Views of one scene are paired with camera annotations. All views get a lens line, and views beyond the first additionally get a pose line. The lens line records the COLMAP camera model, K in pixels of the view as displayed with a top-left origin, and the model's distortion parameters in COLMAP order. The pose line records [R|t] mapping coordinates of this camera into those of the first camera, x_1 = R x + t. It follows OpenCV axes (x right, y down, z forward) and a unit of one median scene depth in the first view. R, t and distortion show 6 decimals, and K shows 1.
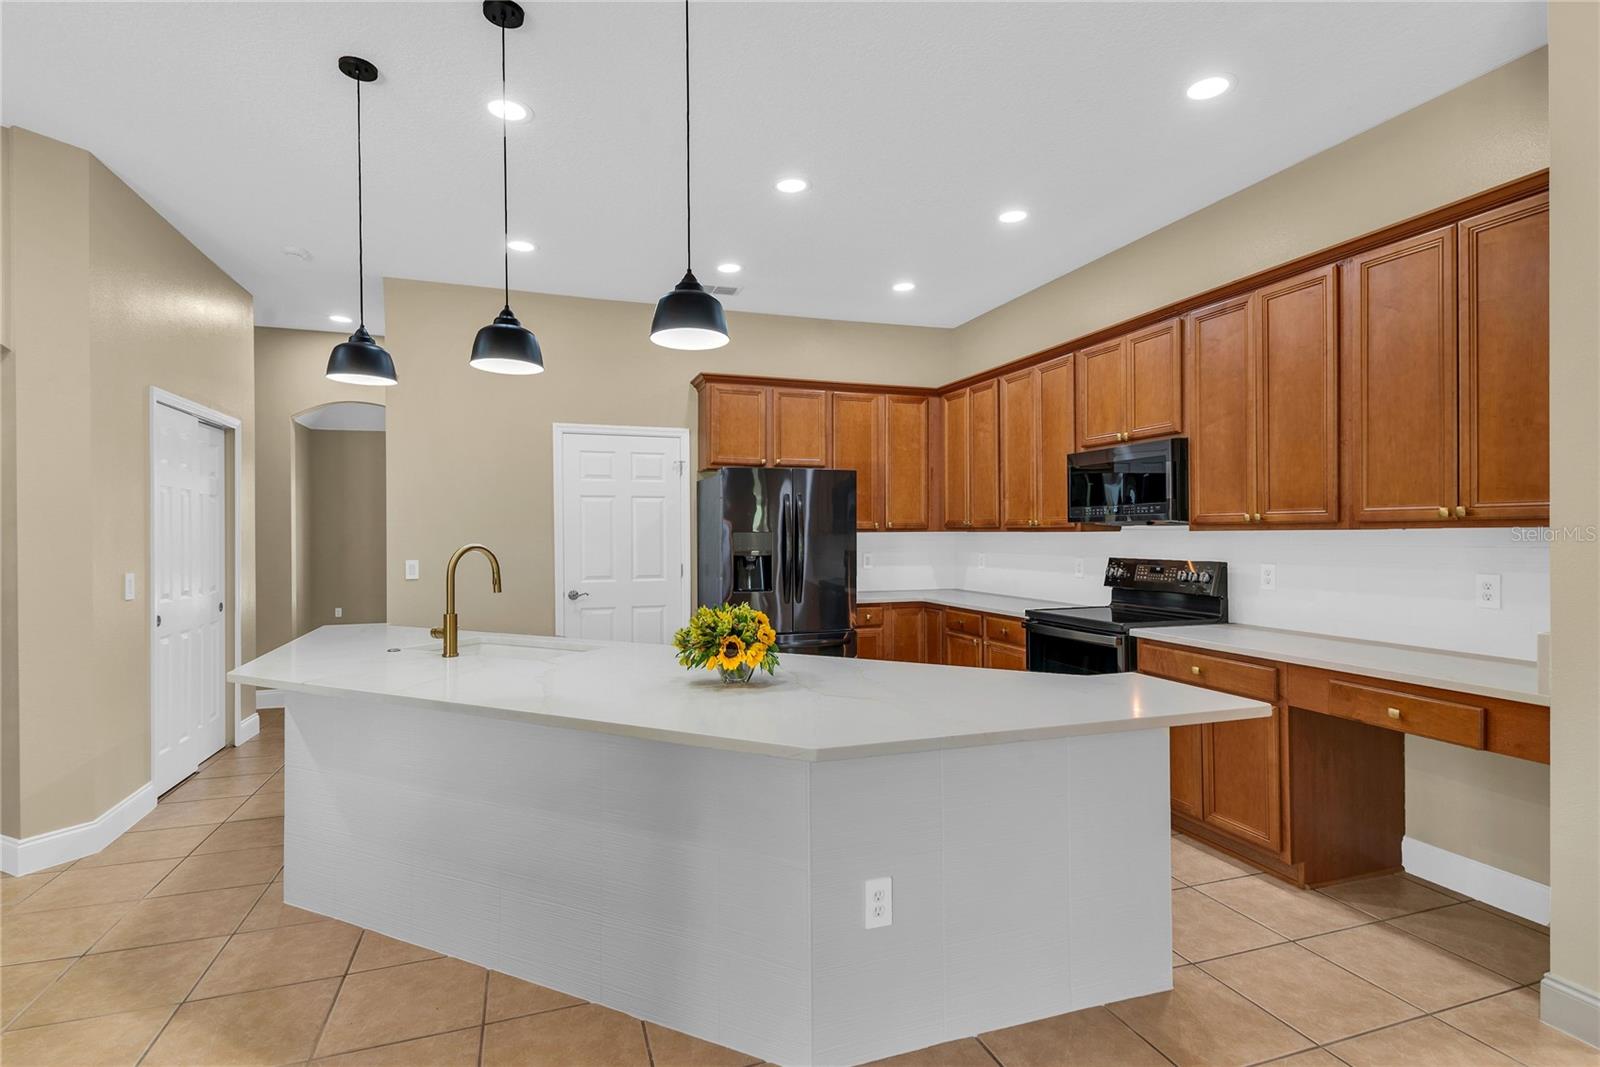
lens RADIAL K [[756.2, 0, 793.6], [0, 756.2, 535.2], [0, 0, 1]] dist [0.011880, -0.002886]
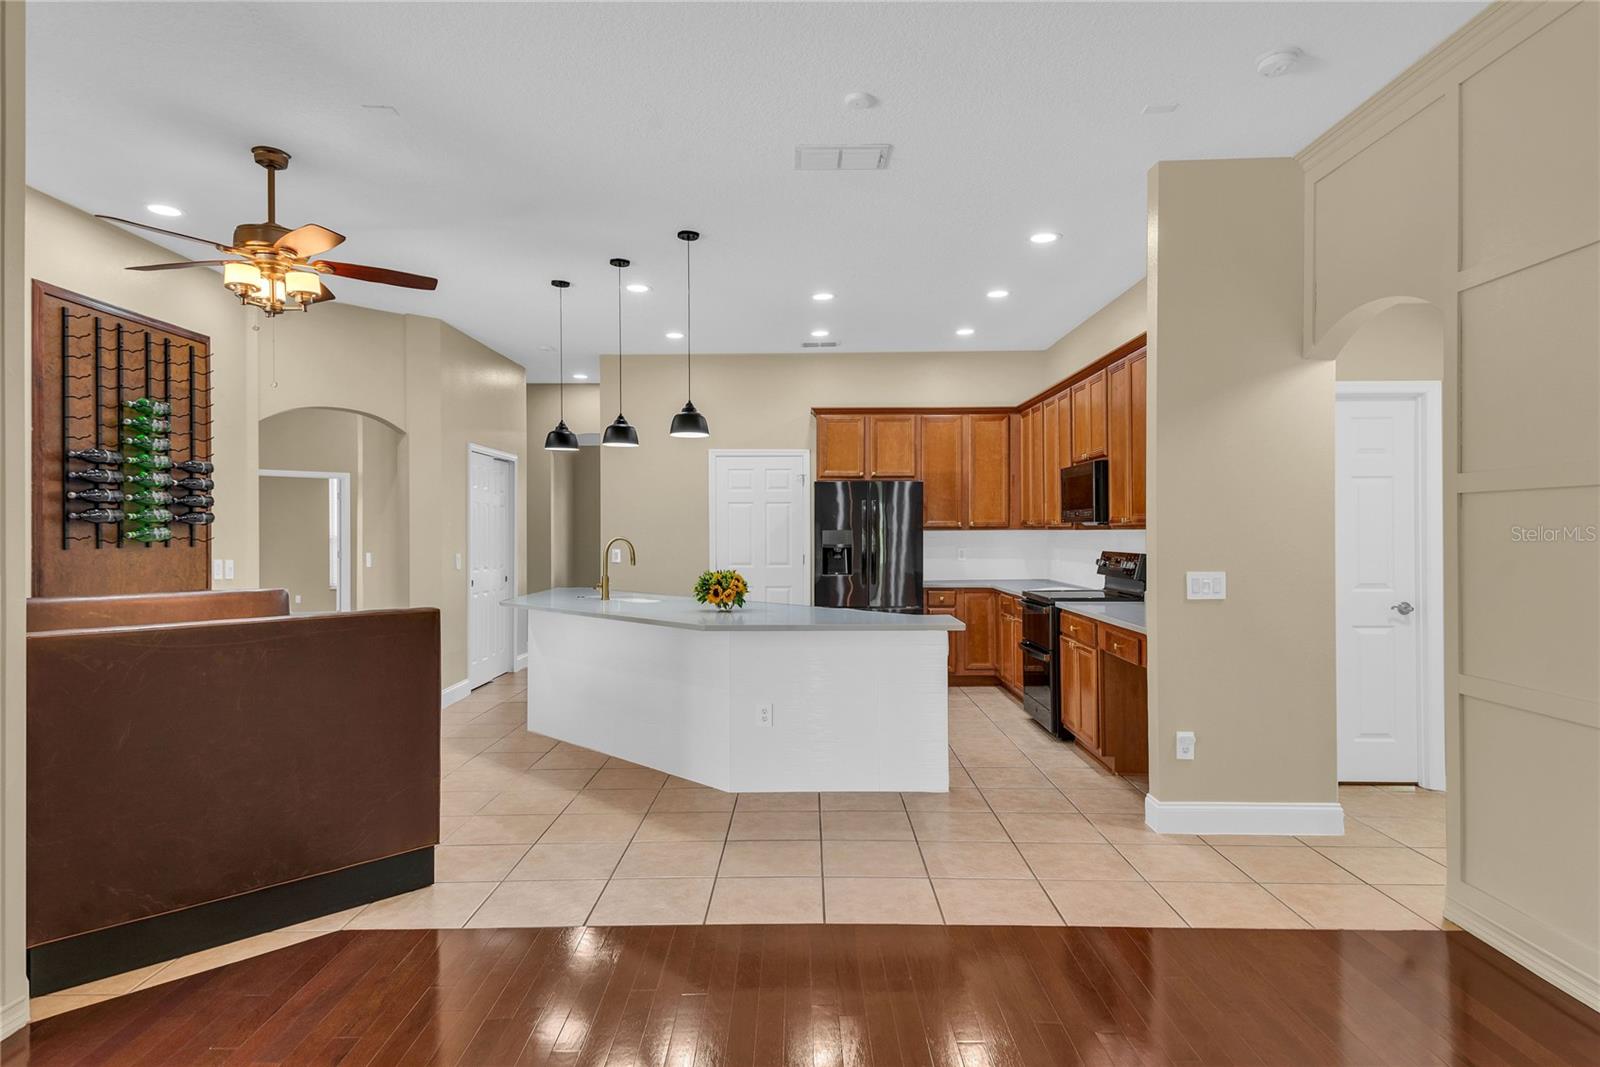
lens RADIAL K [[893.3, 0, 804.8], [0, 893.3, 527.7], [0, 0, 1]] dist [0.004985, 0.000201]
pose [[0.944187, 0.000989, -0.329408, 0.404355], [-0.002097, 0.999993, -0.003009, -0.003452], [0.329403, 0.003532, 0.944183, -0.494308]]
